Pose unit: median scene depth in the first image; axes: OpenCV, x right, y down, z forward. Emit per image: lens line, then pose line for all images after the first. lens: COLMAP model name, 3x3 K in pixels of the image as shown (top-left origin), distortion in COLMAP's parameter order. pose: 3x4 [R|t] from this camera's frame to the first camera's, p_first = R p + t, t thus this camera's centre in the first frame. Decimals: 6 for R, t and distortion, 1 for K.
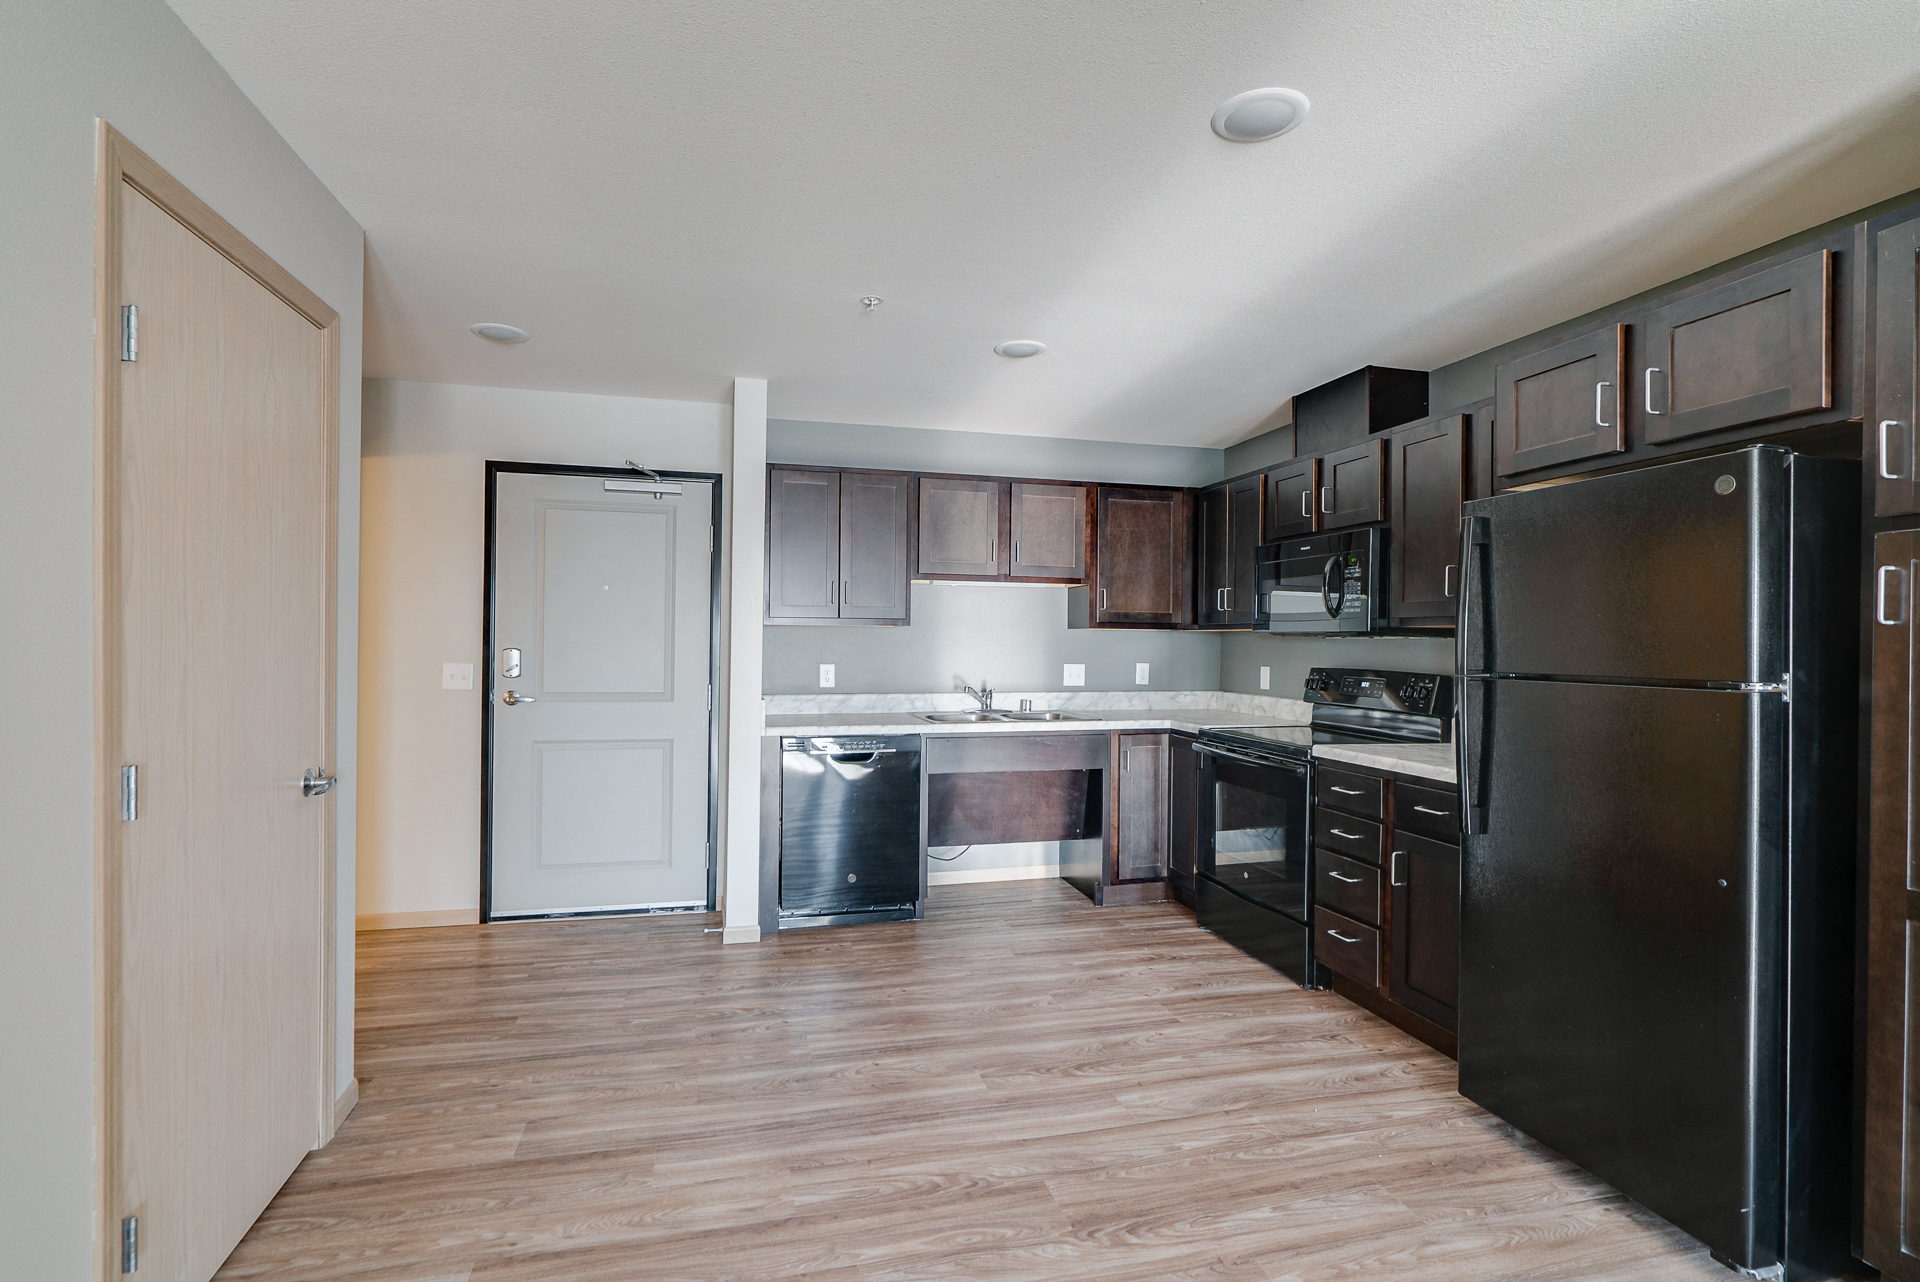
lens RADIAL K [[872.3, 0, 929.2], [0, 872.3, 659.9], [0, 0, 1]] dist [0.012314, -0.001155]
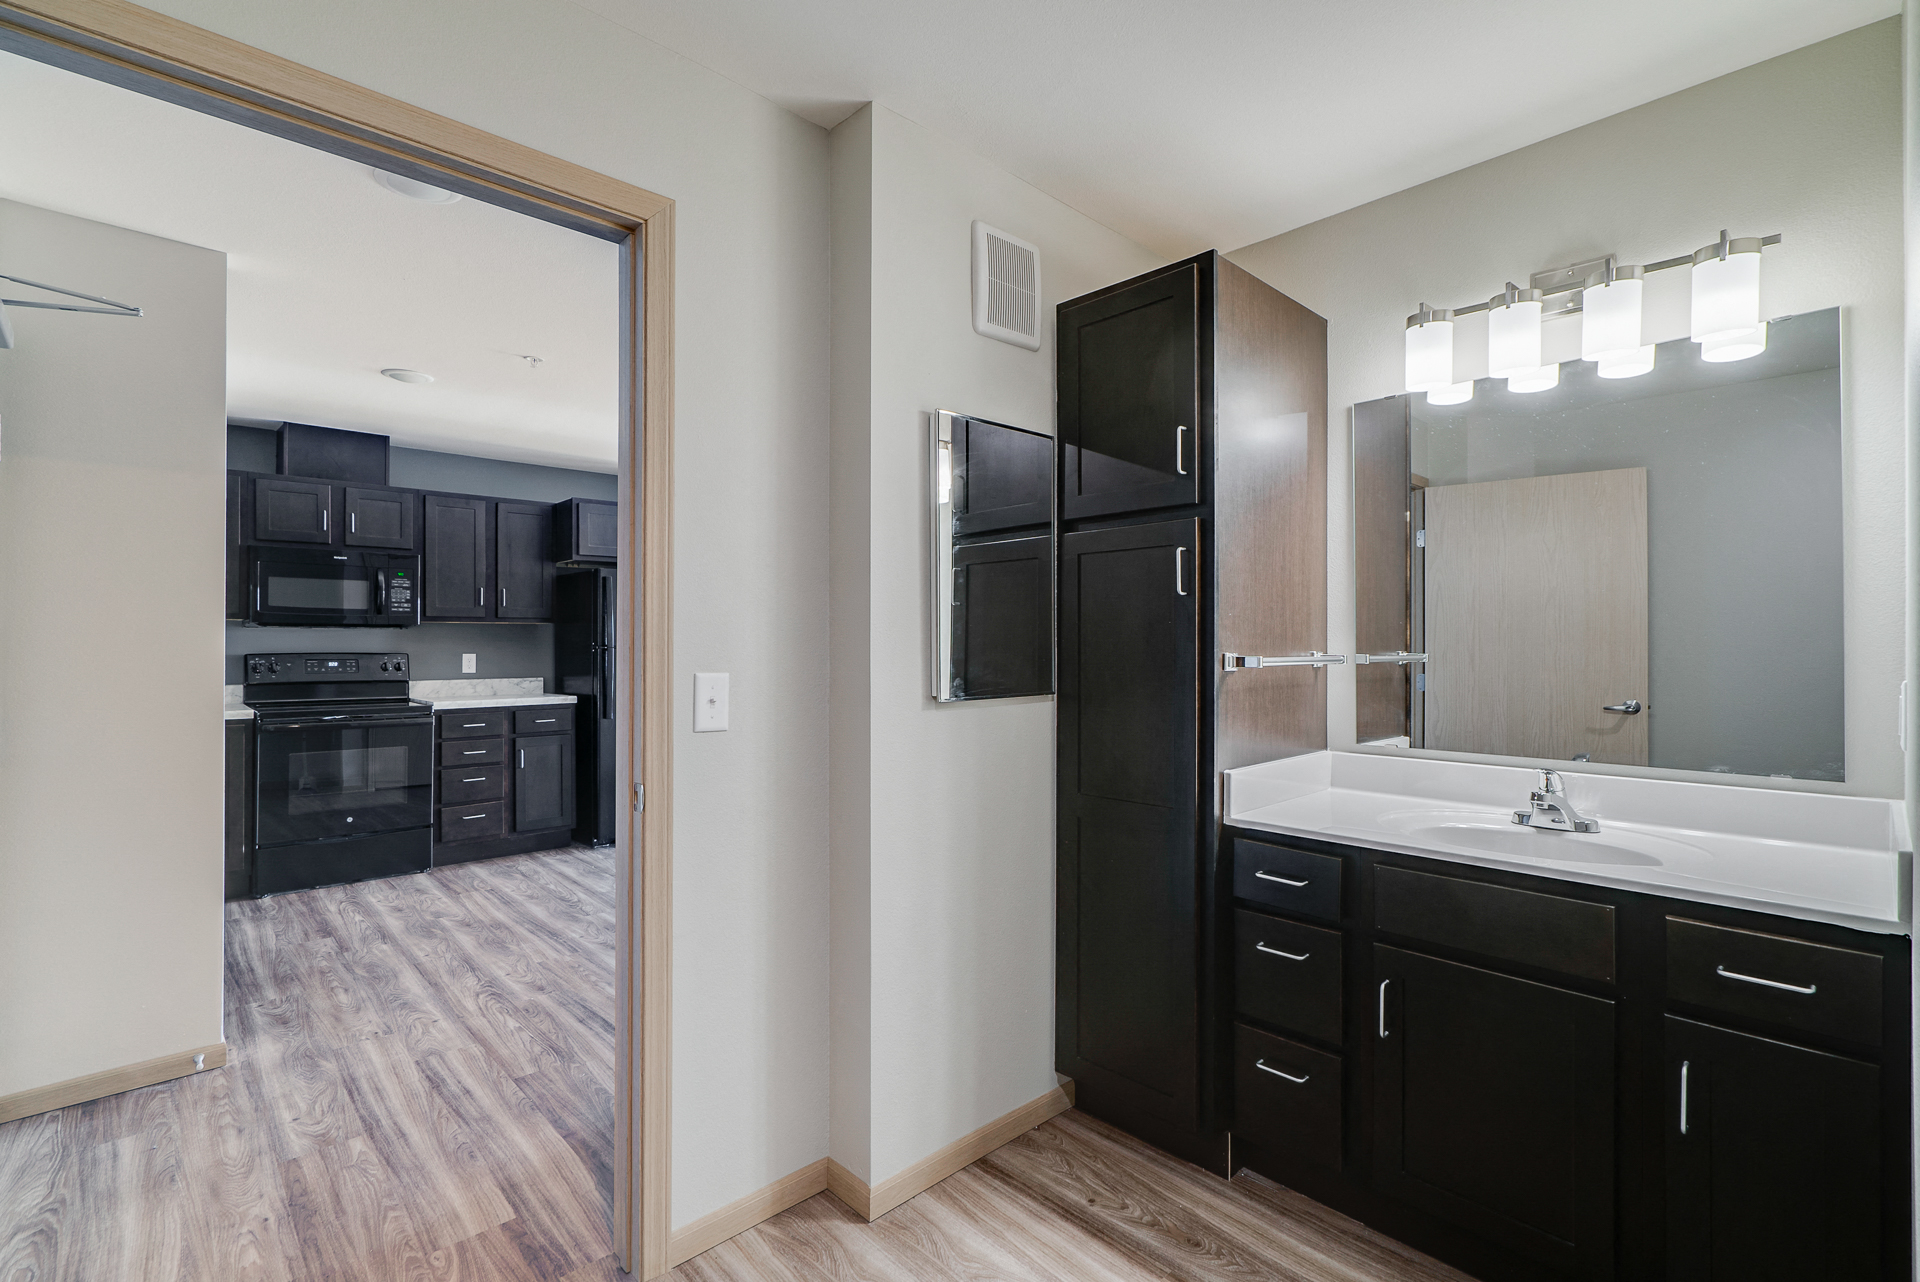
lens RADIAL K [[872.3, 0, 965.1], [0, 872.3, 632.0], [0, 0, 1]] dist [0.012314, -0.001155]
pose [[-0.482363, -0.001525, 0.875970, -1.523413], [0.009878, 0.999925, 0.007180, -0.024052], [-0.875916, 0.012117, -0.482312, 1.102772]]
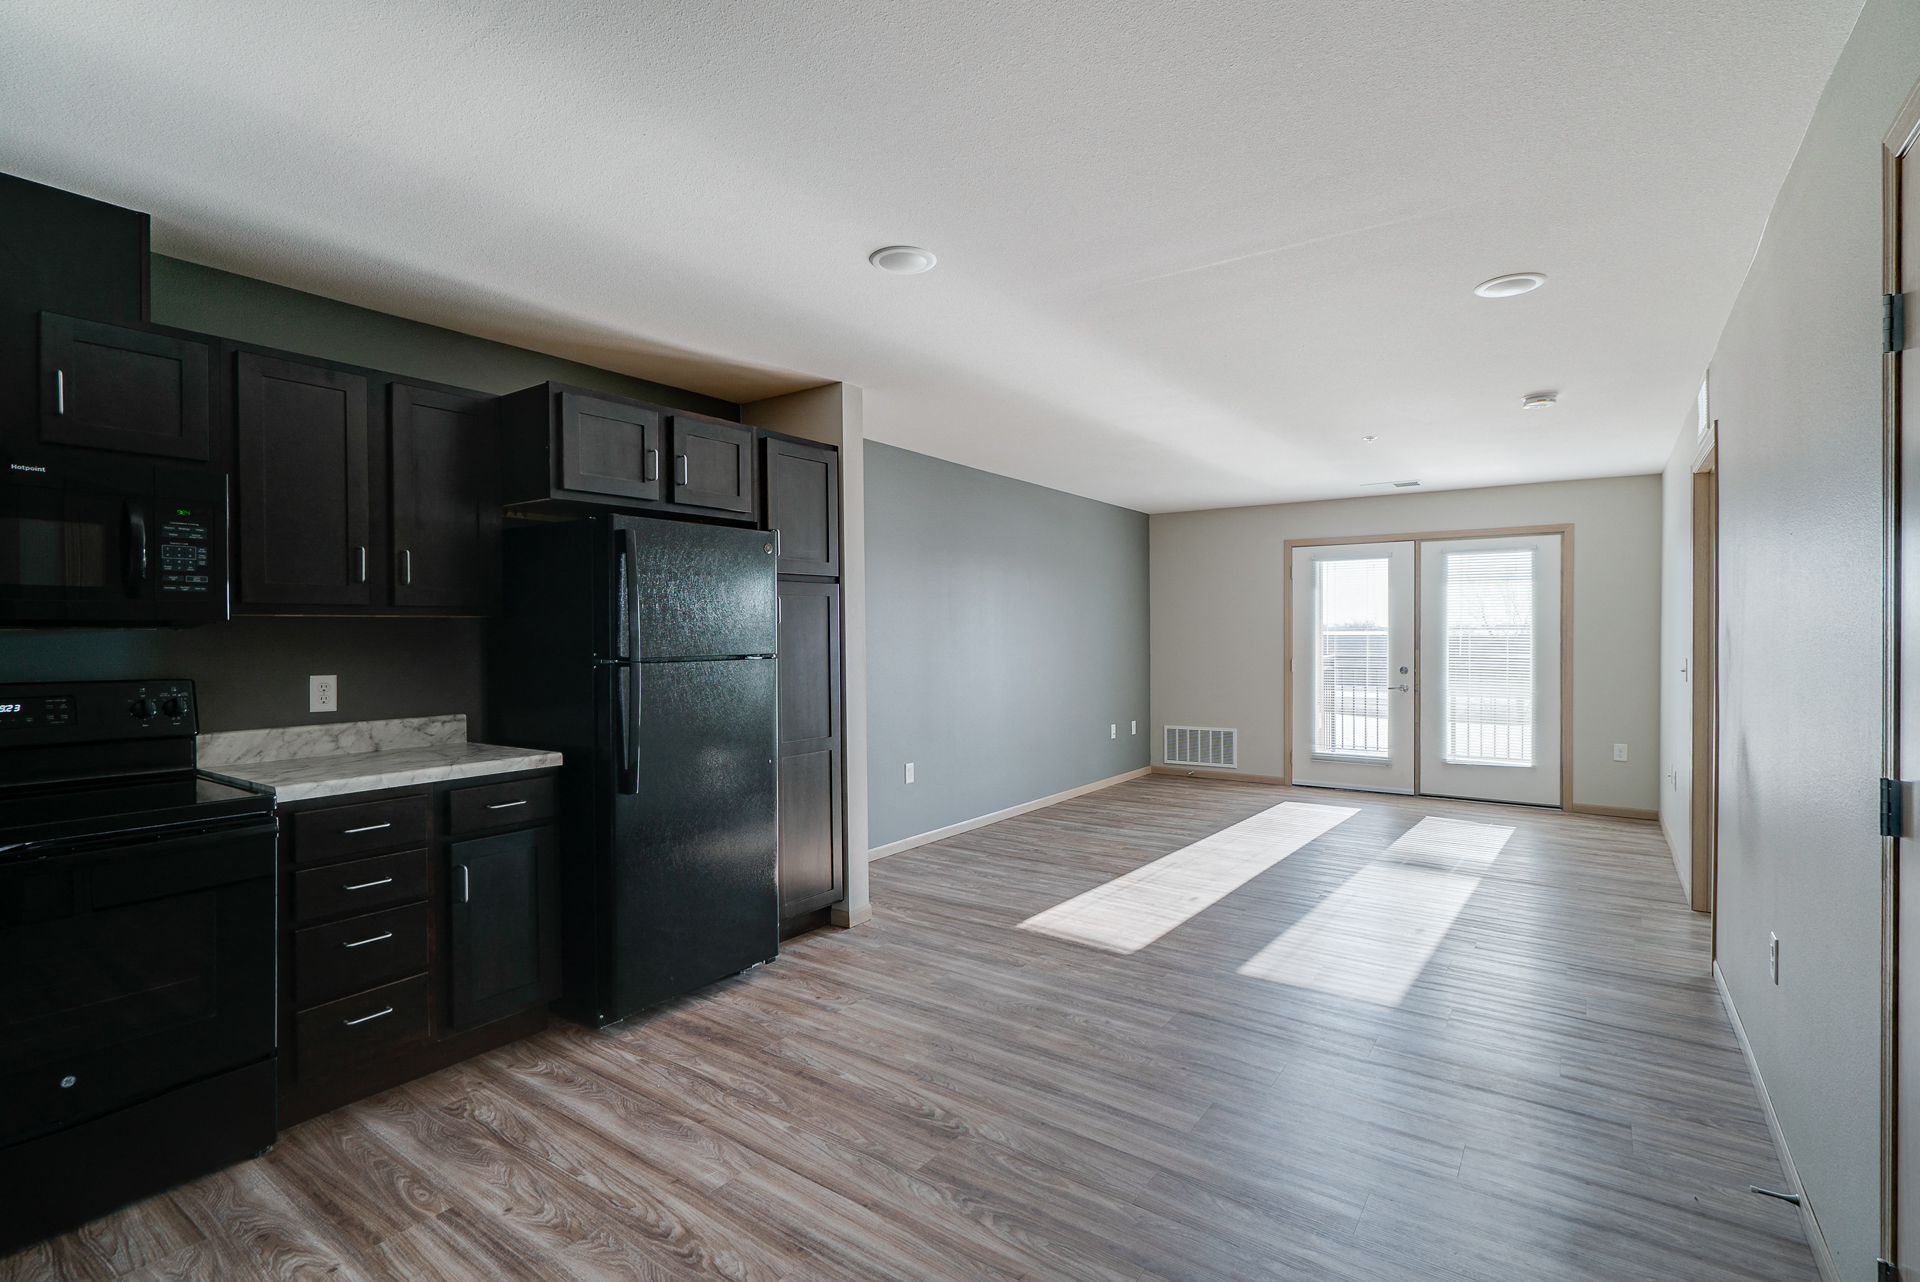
lens RADIAL K [[872.3, 0, 973.9], [0, 872.3, 639.0], [0, 0, 1]] dist [0.012314, -0.001155]
pose [[-0.657726, -0.009351, 0.753199, -0.514878], [0.012213, 0.999659, 0.023076, -0.029913], [-0.753158, 0.024377, -0.657387, 1.236412]]
